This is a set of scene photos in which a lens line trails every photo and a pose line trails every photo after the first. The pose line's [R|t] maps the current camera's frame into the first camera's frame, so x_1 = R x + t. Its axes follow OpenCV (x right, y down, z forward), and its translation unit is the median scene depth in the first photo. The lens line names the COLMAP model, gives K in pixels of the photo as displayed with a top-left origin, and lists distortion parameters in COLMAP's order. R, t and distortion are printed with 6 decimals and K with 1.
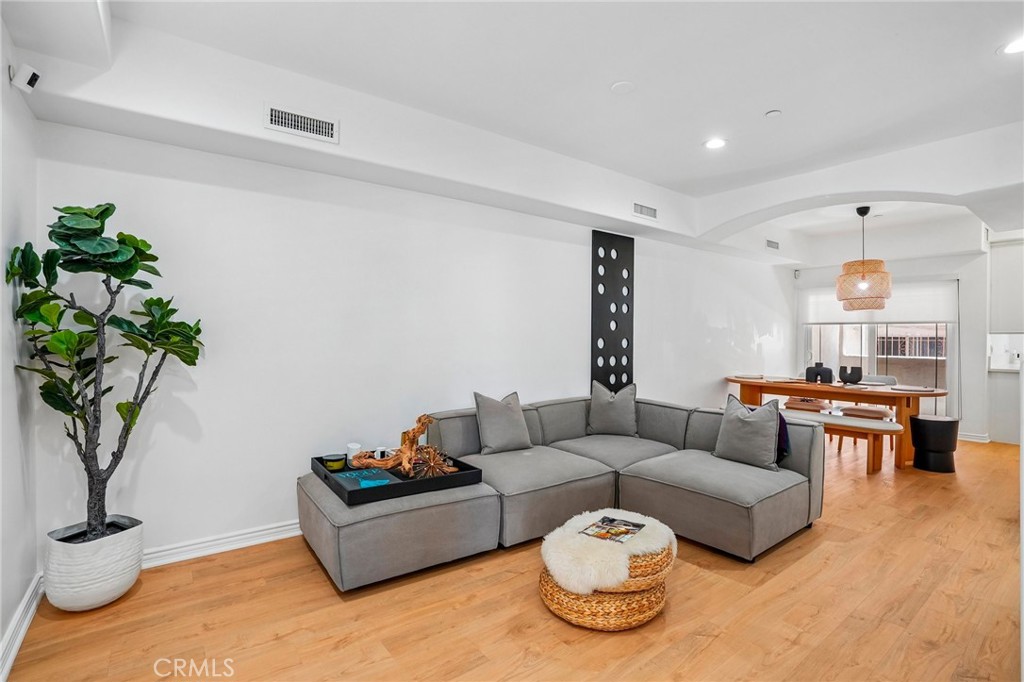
lens RADIAL K [[472.7, 0, 518.0], [0, 472.7, 347.0], [0, 0, 1]] dist [-0.021843, 0.003215]
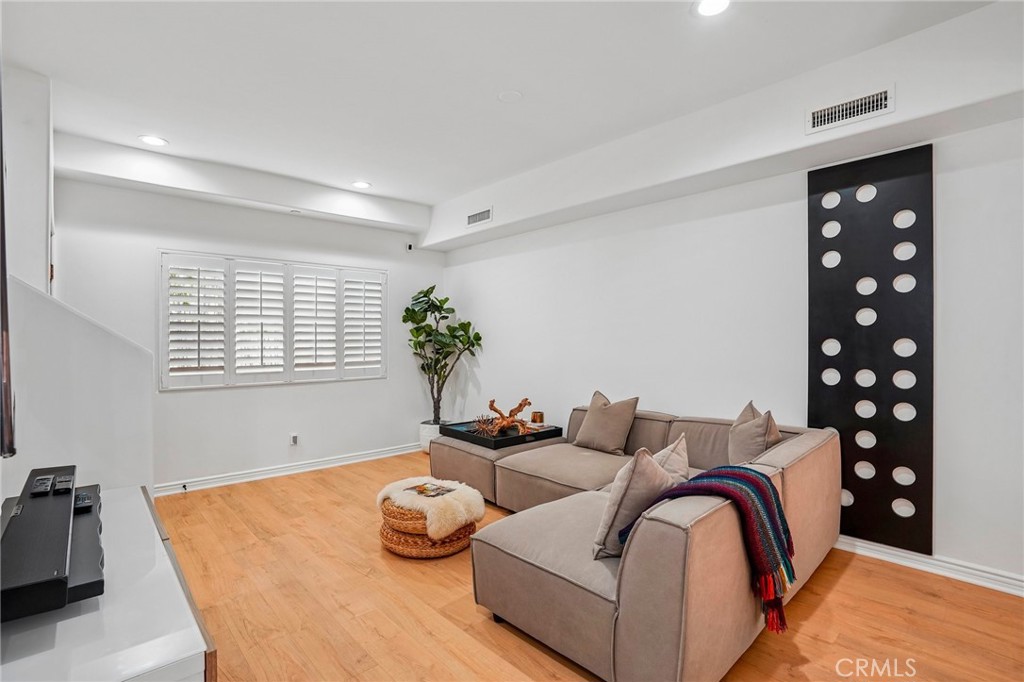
lens RADIAL K [[472.7, 0, 517.4], [0, 472.7, 348.3], [0, 0, 1]] dist [-0.021843, 0.003215]
pose [[0.149756, 0.002498, -0.988720, 0.720681], [-0.020299, 0.999794, -0.000549, 0.002335], [0.988515, 0.020152, 0.149776, 0.503553]]
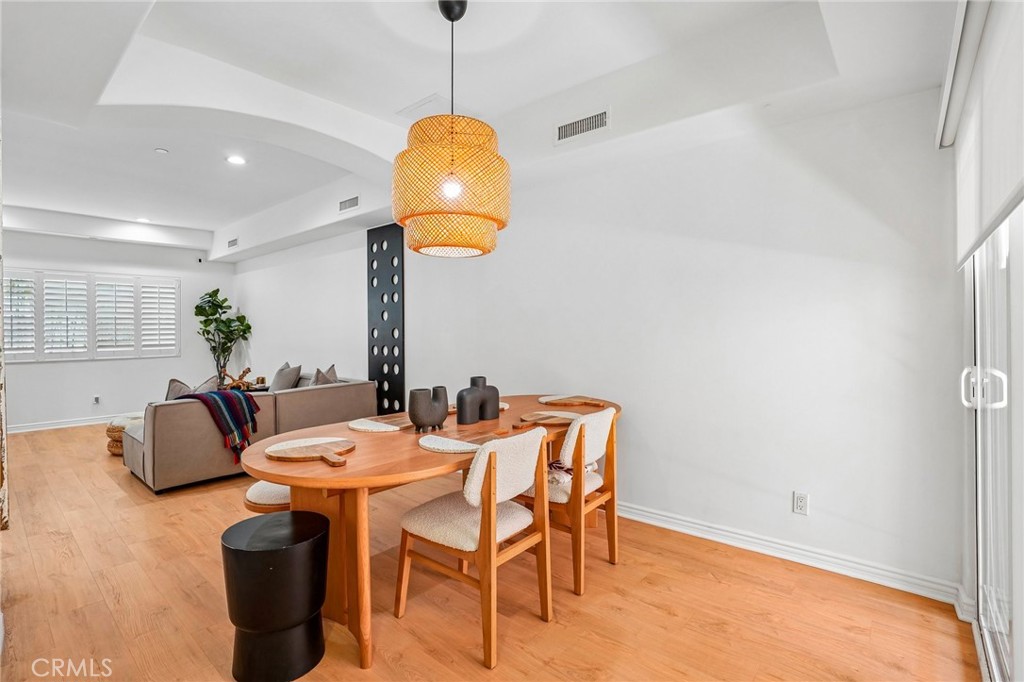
lens RADIAL K [[472.7, 0, 512.8], [0, 472.7, 340.8], [0, 0, 1]] dist [-0.021843, 0.003215]
pose [[0.229450, 0.012317, -0.973243, 1.283783], [-0.018780, 0.999790, 0.008226, -0.005591], [0.973139, 0.016390, 0.229633, 1.058940]]
